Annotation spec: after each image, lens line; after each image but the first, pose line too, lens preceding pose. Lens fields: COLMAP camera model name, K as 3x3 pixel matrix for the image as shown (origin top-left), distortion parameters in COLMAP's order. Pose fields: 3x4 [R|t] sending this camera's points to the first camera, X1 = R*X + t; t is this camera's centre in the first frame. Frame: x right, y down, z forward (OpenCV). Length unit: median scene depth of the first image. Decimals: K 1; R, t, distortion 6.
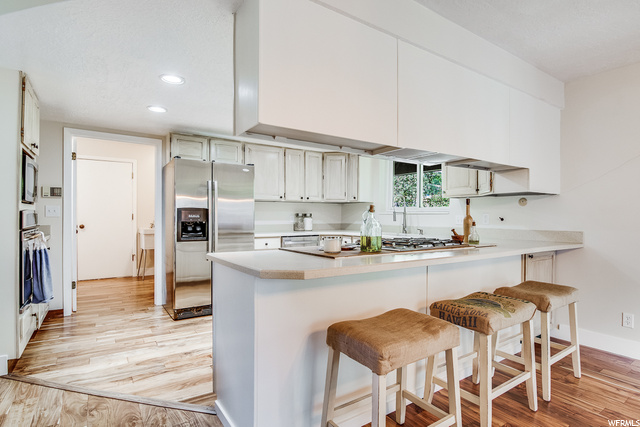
lens RADIAL K [[328.6, 0, 319.7], [0, 328.6, 212.4], [0, 0, 1]] dist [0.000013, 0.000185]
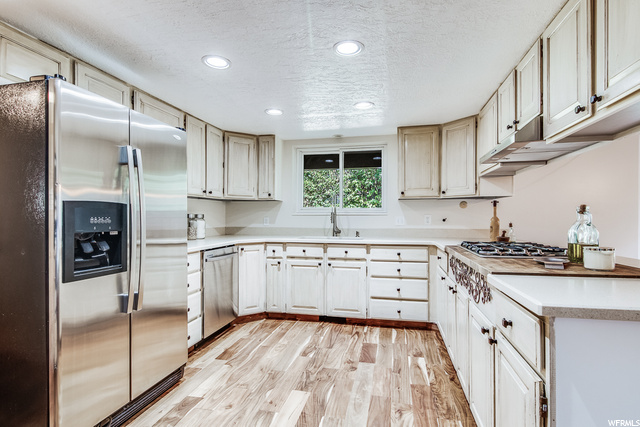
lens RADIAL K [[328.6, 0, 319.2], [0, 328.6, 218.2], [0, 0, 1]] dist [0.000013, 0.000185]
pose [[0.732468, -0.006927, 0.680766, -0.352573], [-0.004424, 0.999879, 0.014934, 0.000348], [-0.680787, -0.013950, 0.732349, 0.343744]]
